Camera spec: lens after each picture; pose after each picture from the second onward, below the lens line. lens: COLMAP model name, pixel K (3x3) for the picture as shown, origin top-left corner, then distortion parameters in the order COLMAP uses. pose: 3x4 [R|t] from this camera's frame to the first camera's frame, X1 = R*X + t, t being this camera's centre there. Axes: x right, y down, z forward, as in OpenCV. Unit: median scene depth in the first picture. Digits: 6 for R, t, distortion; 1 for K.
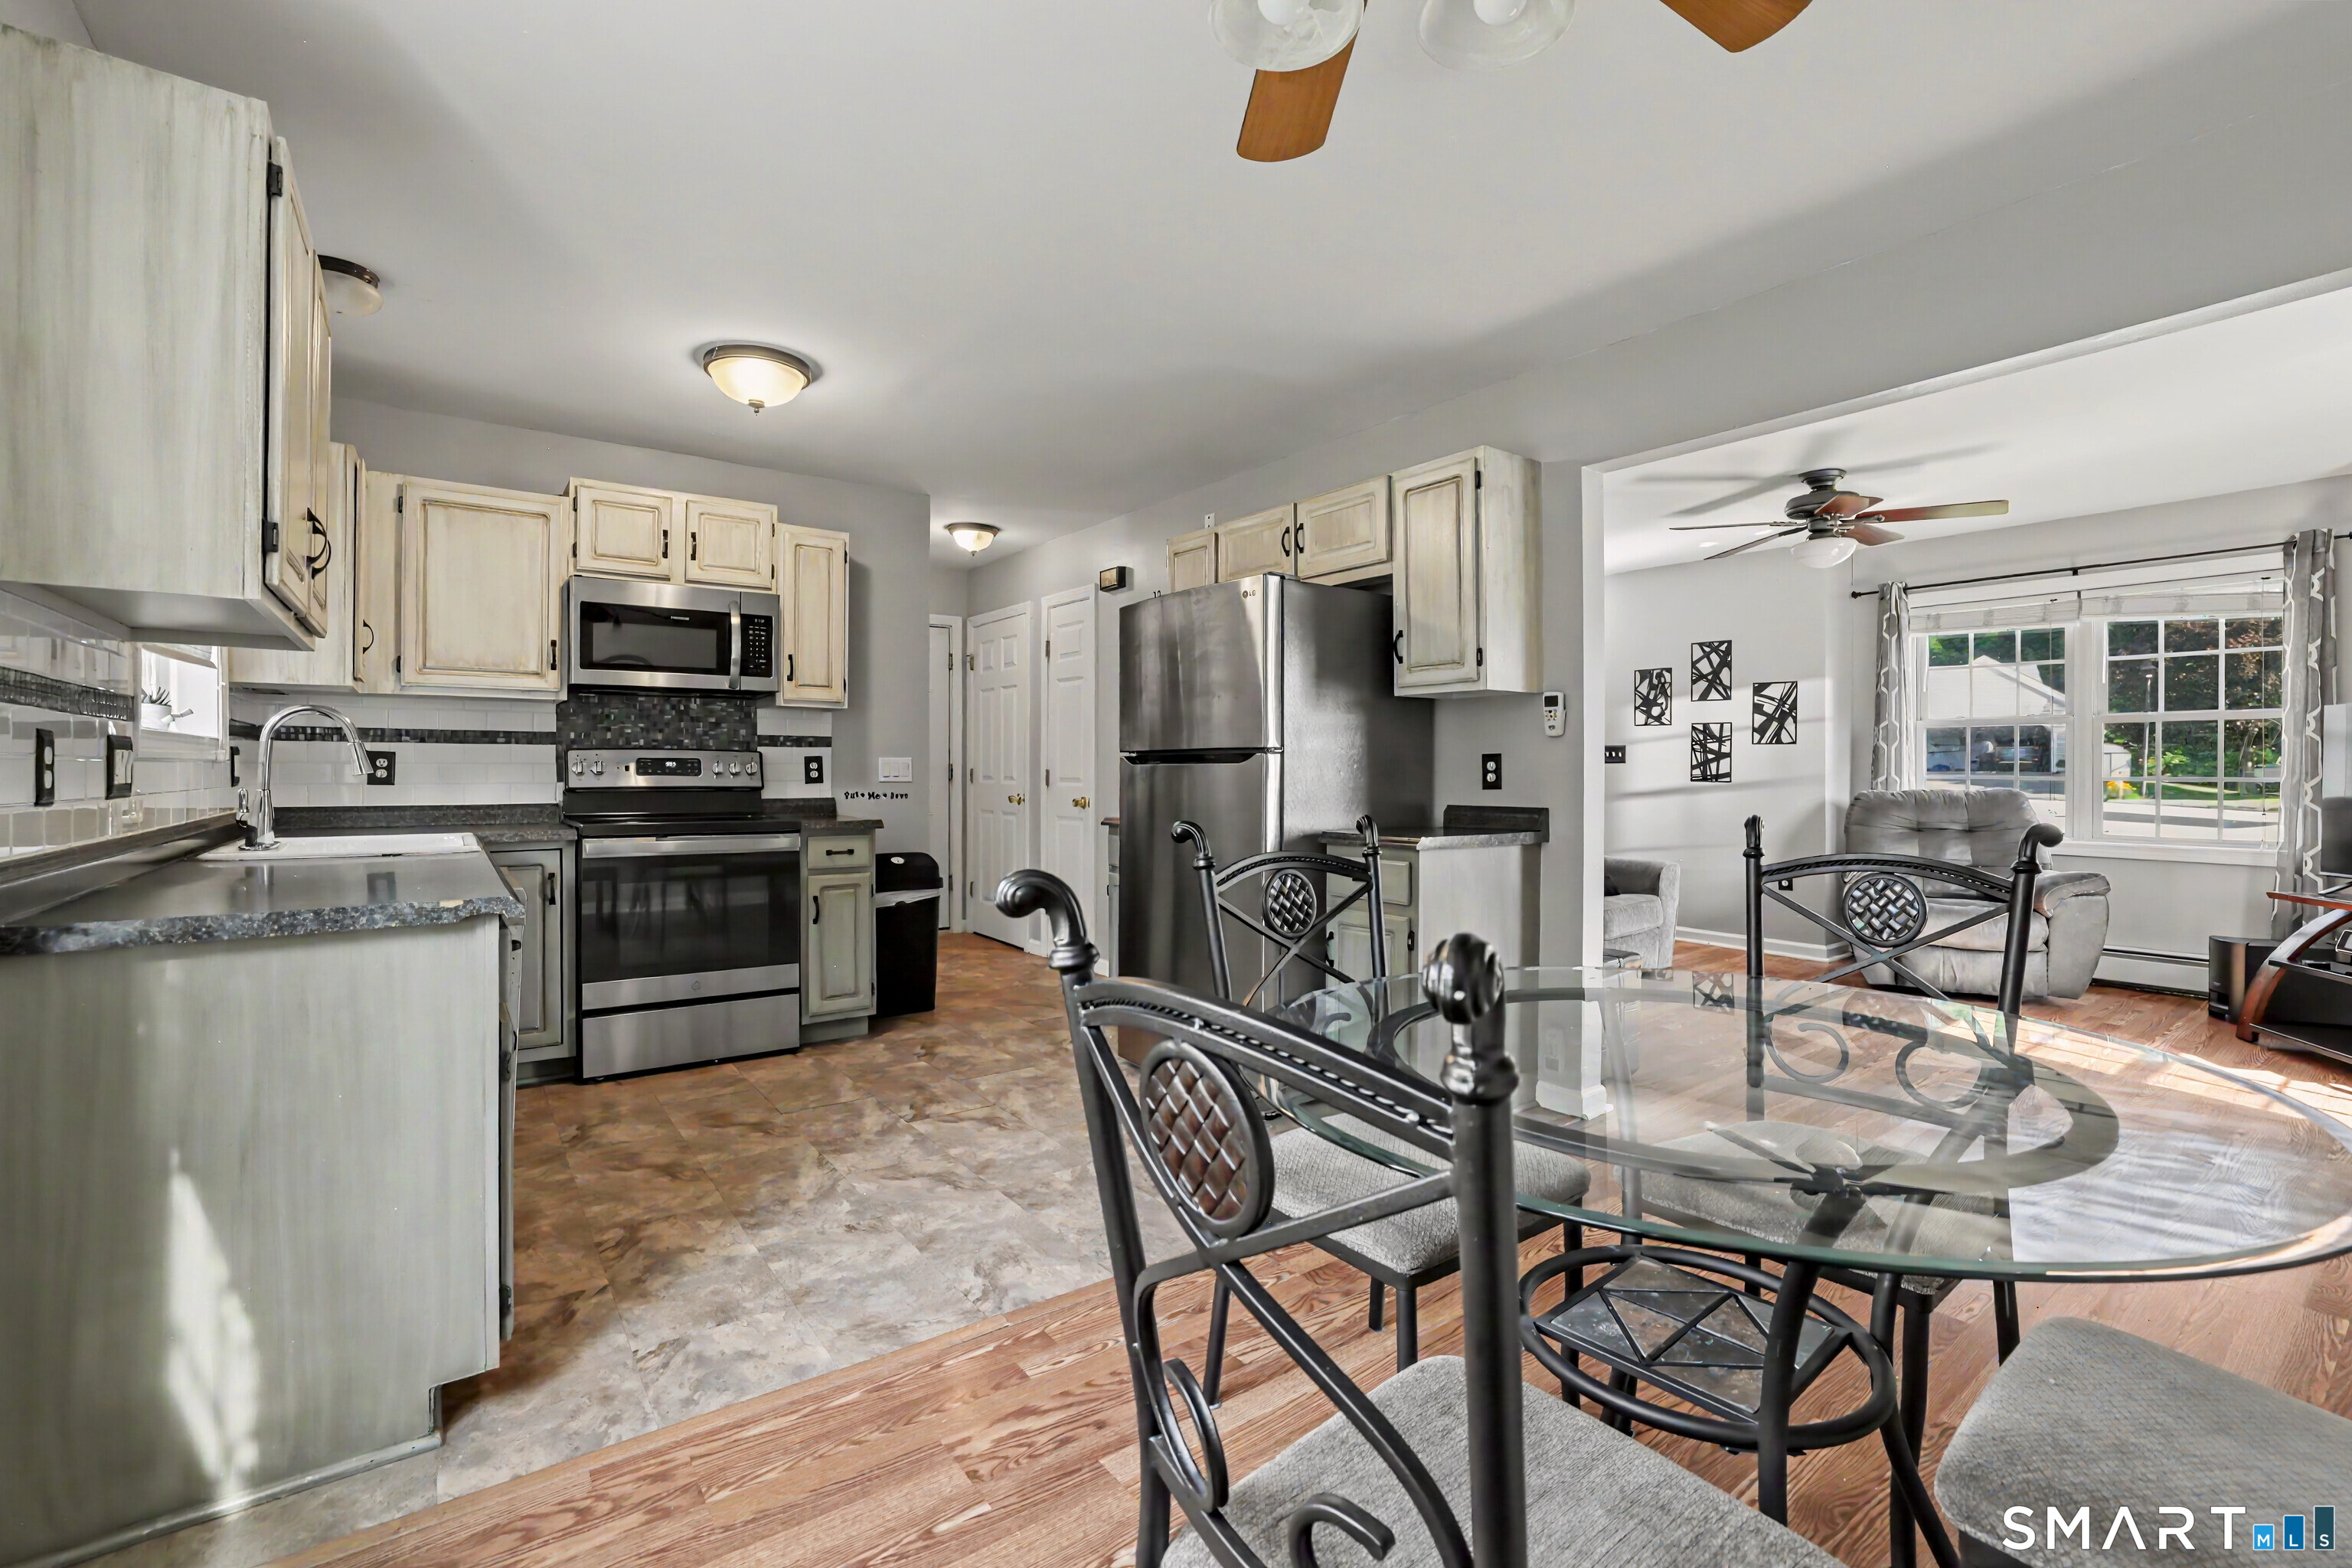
lens RADIAL K [[1016.7, 0, 1181.2], [0, 1016.7, 771.1], [0, 0, 1]] dist [-0.049744, 0.019098]
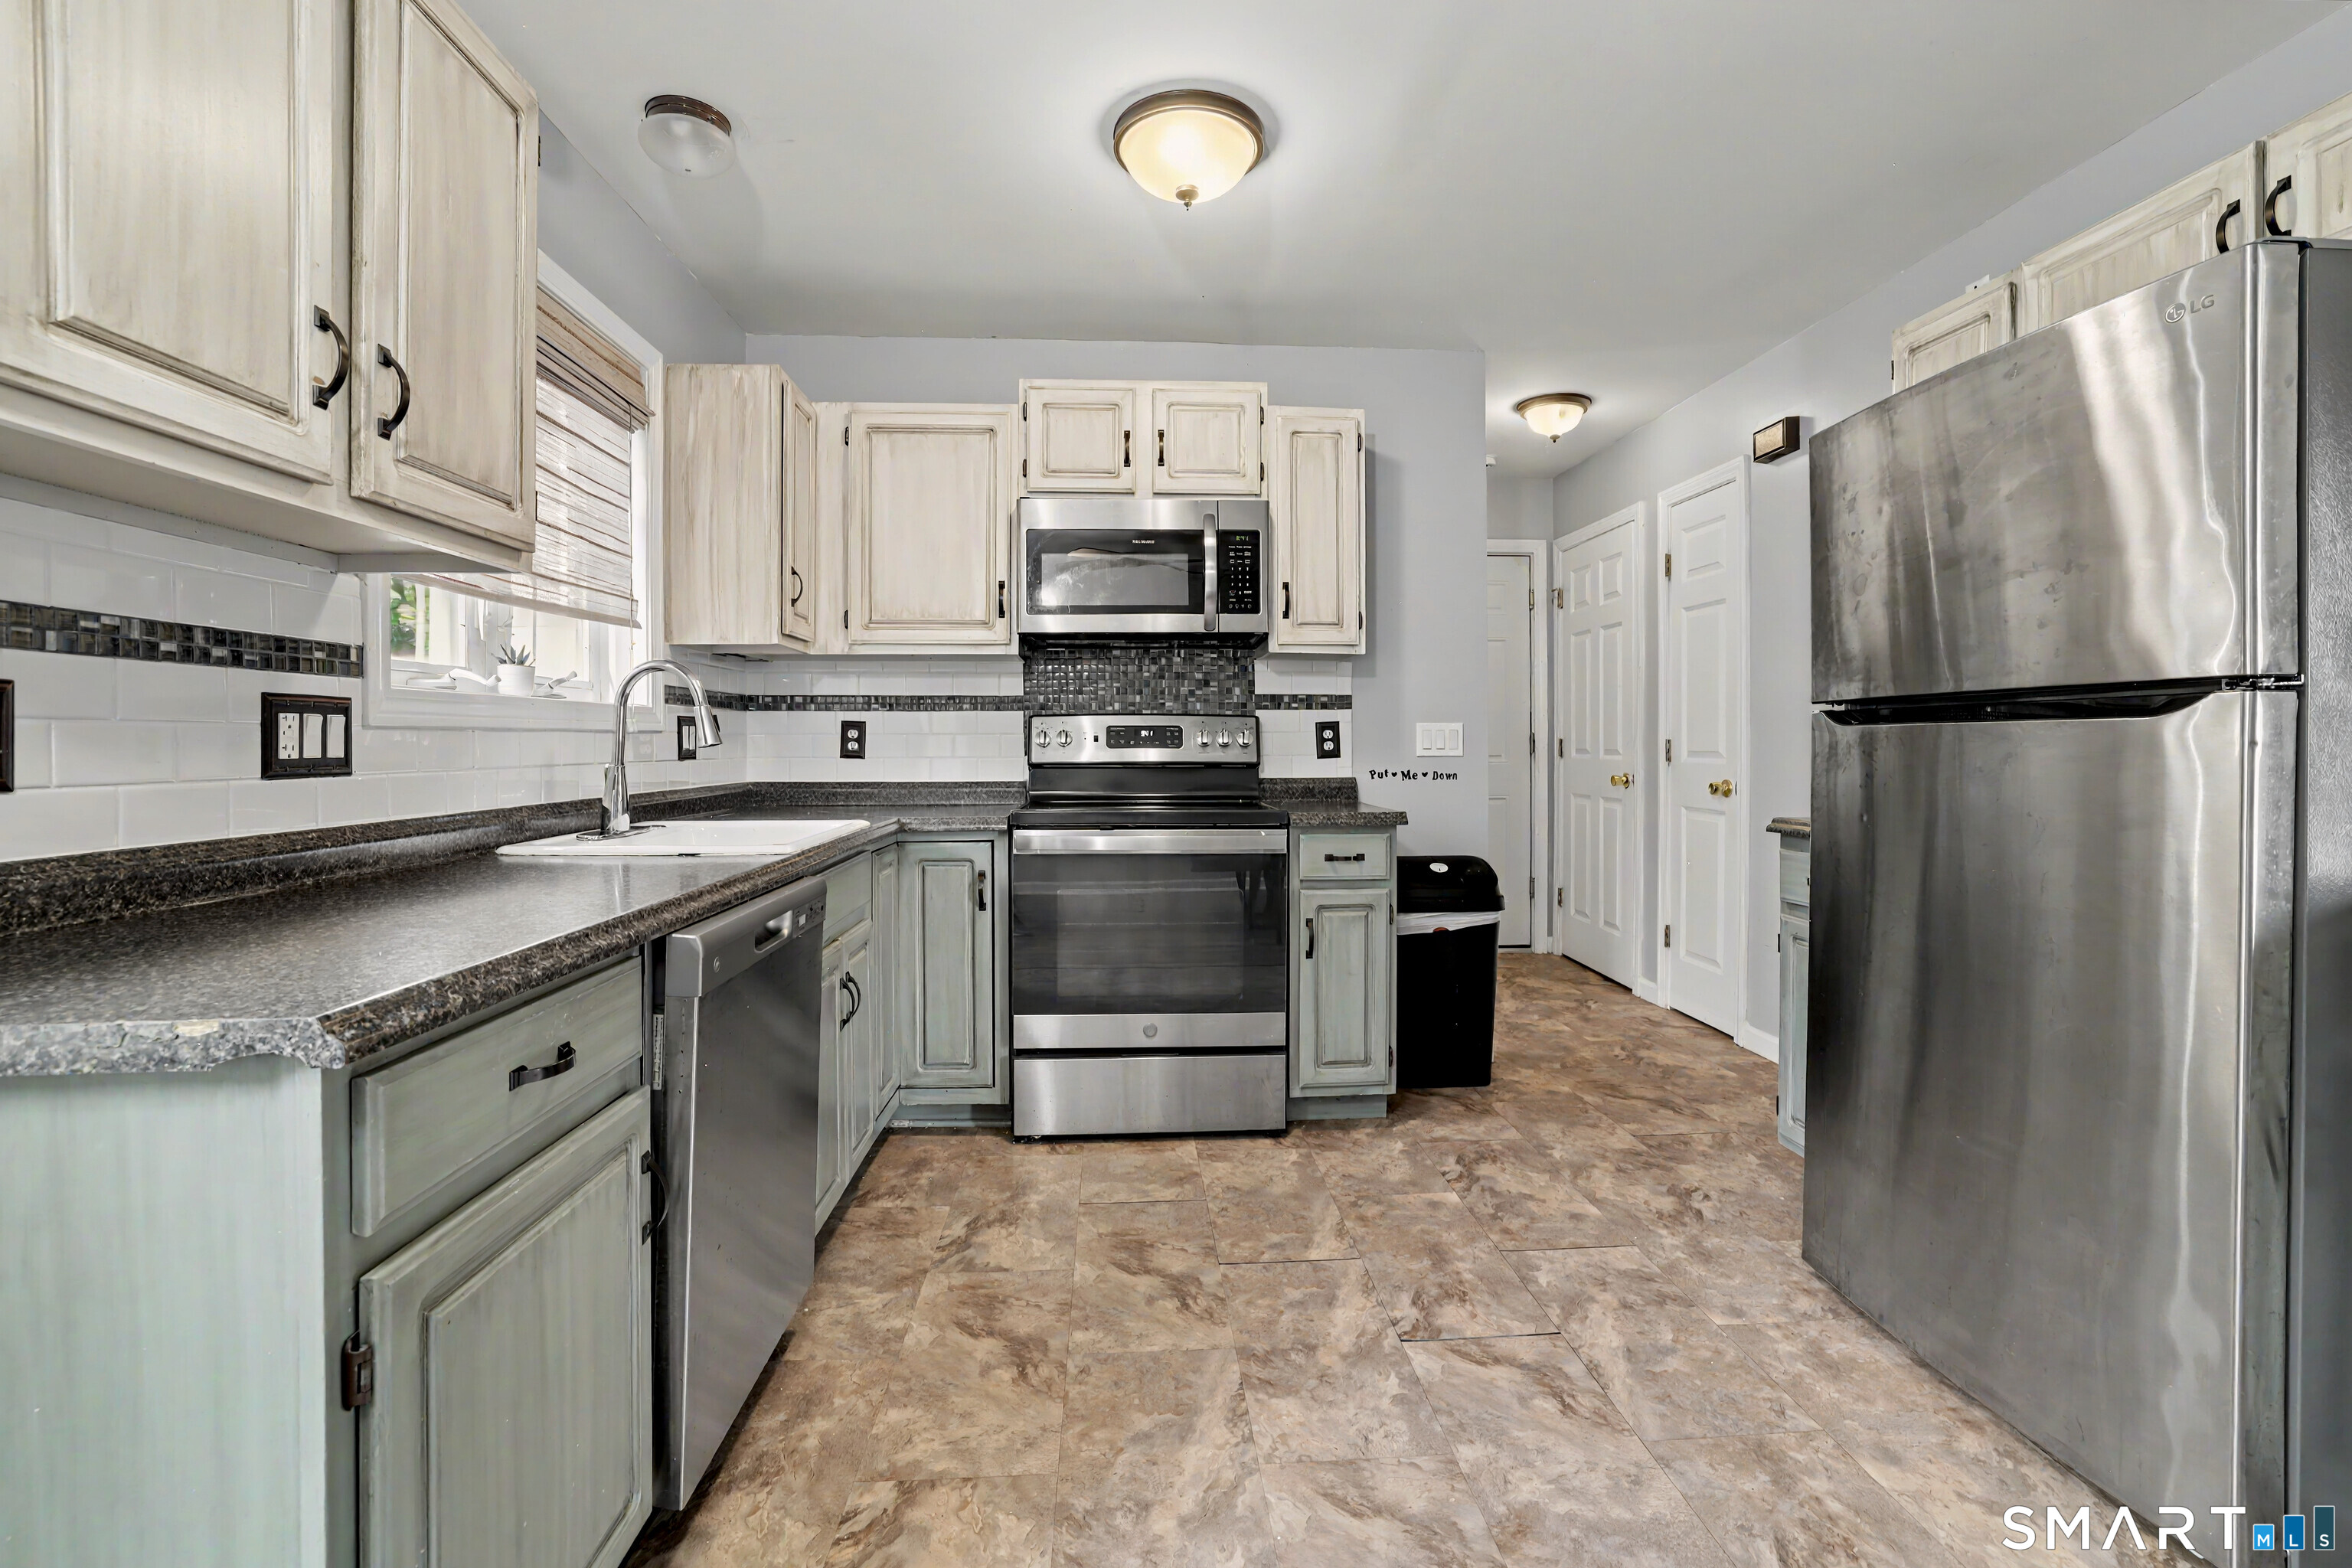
lens RADIAL K [[1034.7, 0, 1183.0], [0, 1034.7, 751.3], [0, 0, 1]] dist [-0.052111, 0.020882]
pose [[0.839578, 0.000654, -0.543239, -0.047068], [0.003298, 0.999975, 0.006301, 0.002379], [0.543229, -0.007082, 0.839555, 0.360899]]
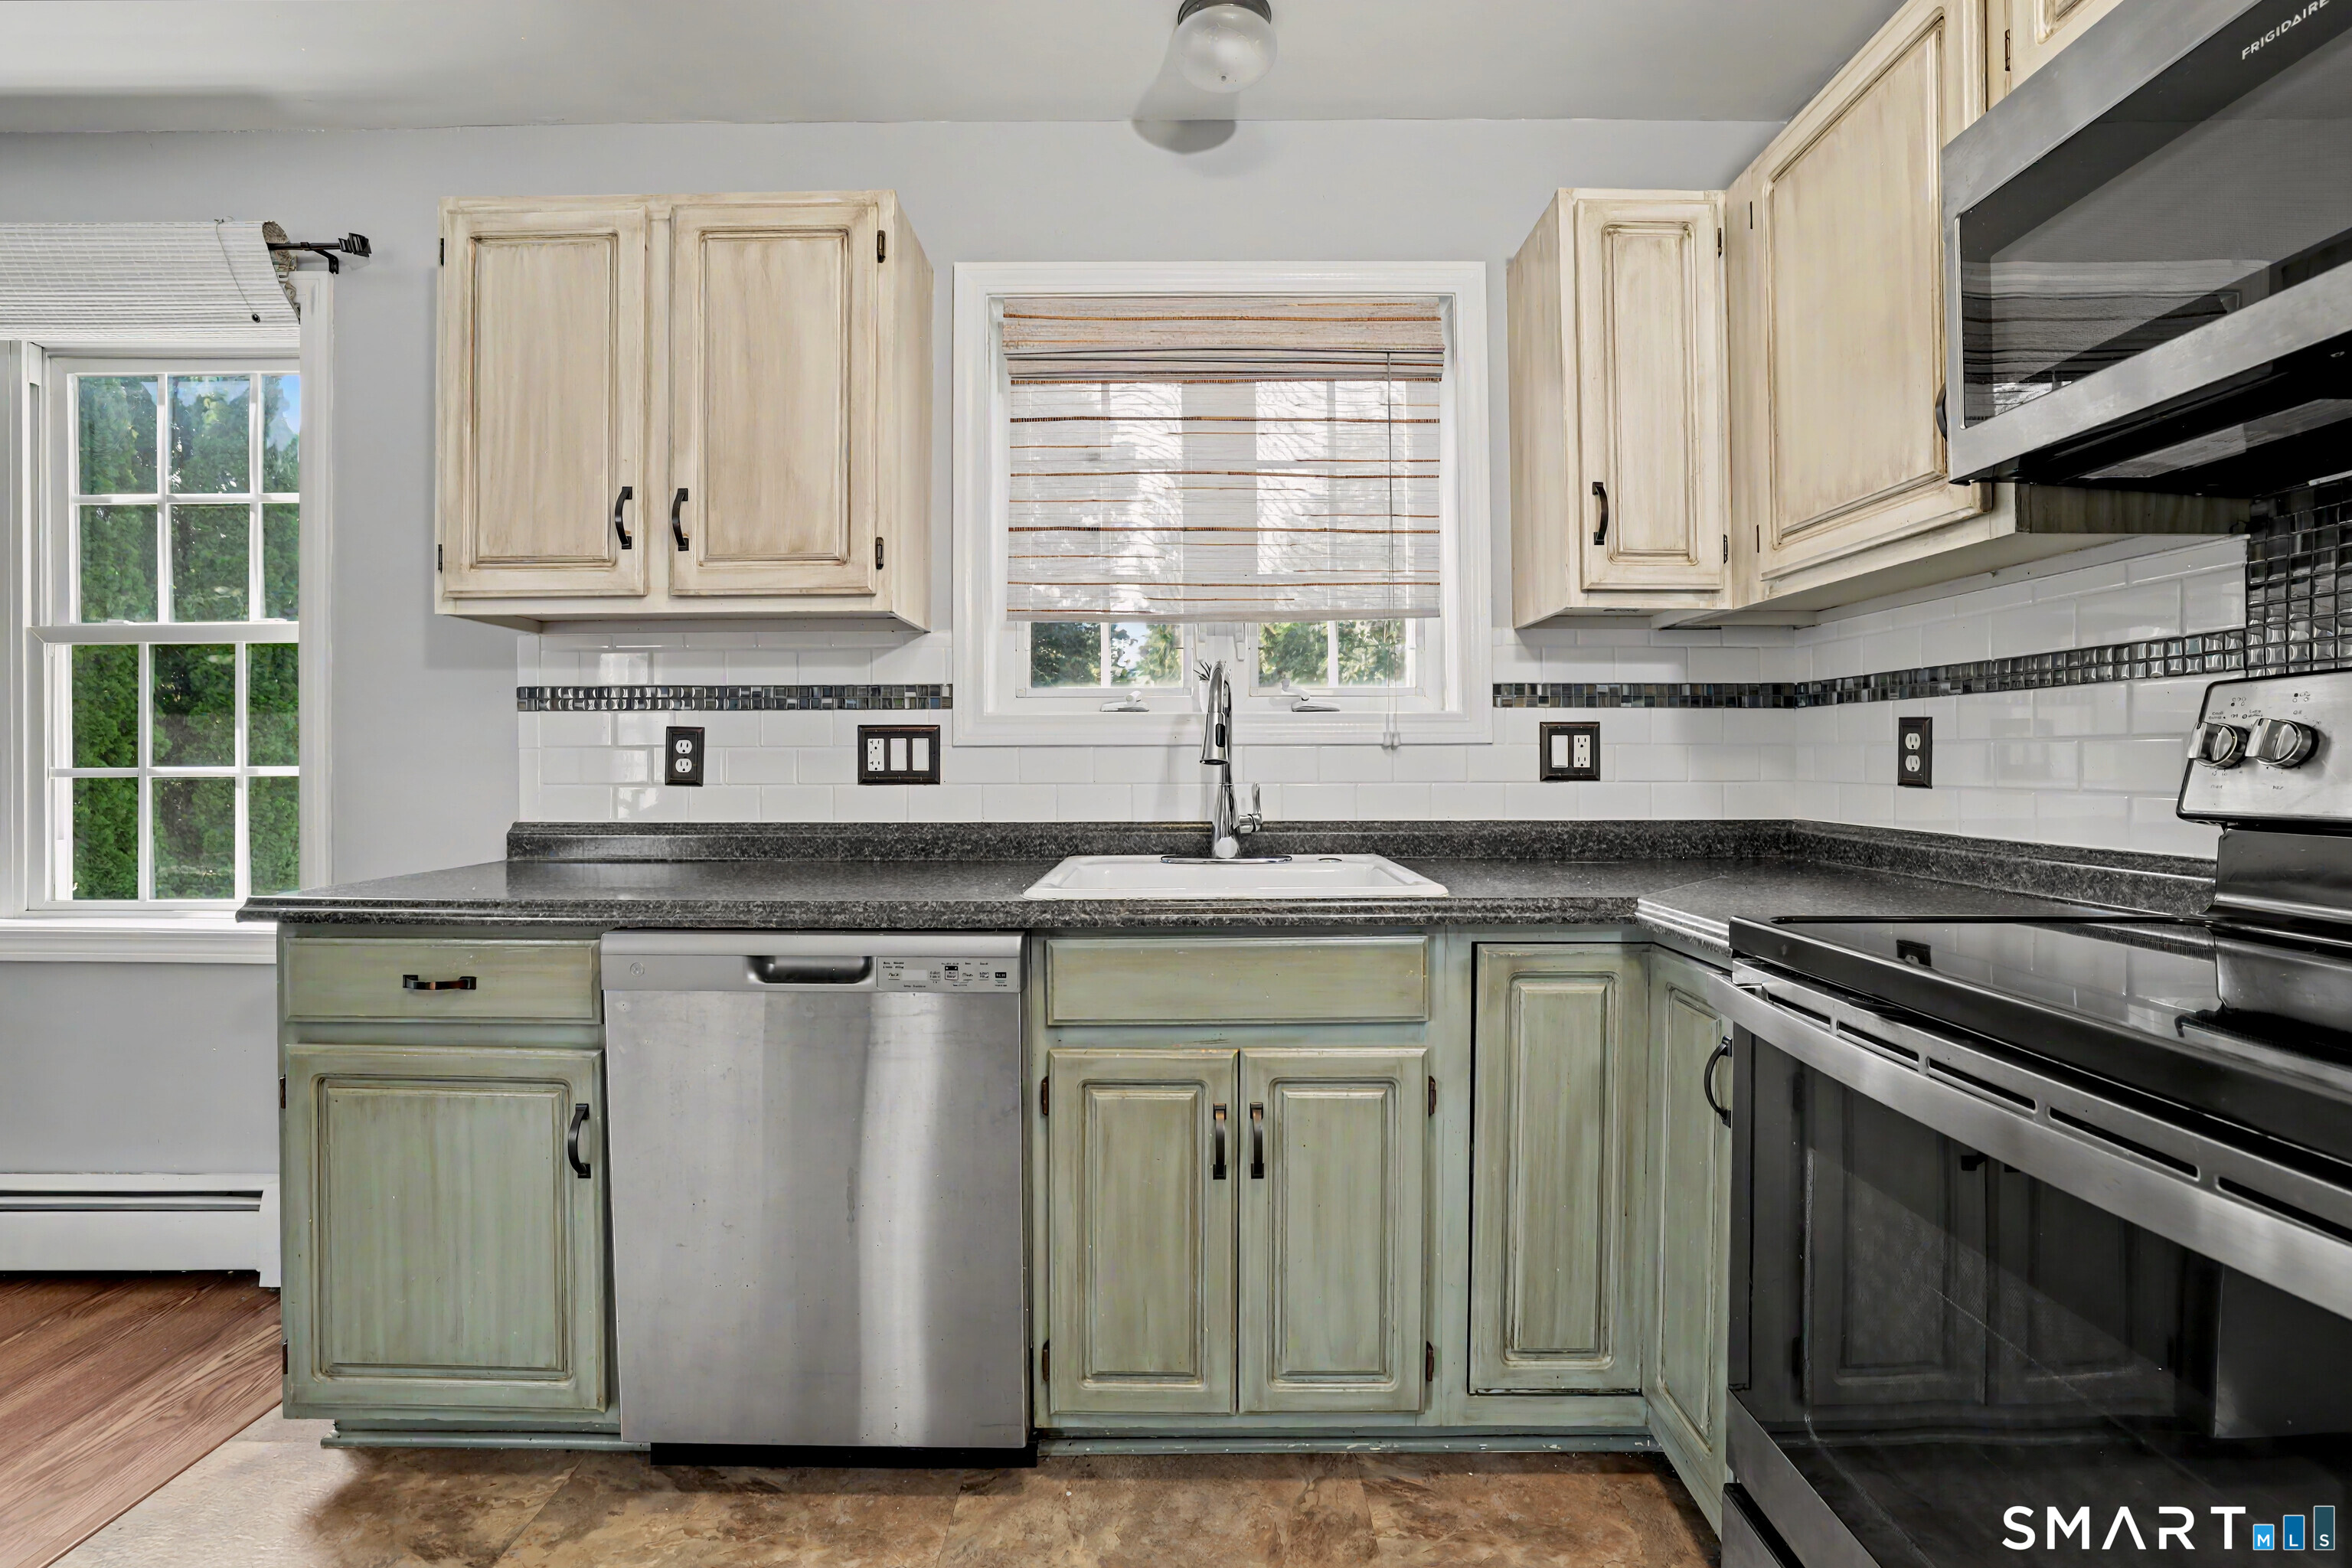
lens RADIAL K [[1022.5, 0, 1184.6], [0, 1022.5, 758.4], [0, 0, 1]] dist [-0.049036, 0.018792]
pose [[-0.596411, -0.001694, -0.802678, -0.197762], [0.000004, 0.999998, -0.002114, 0.000922], [0.802679, -0.001264, -0.596409, 0.954142]]
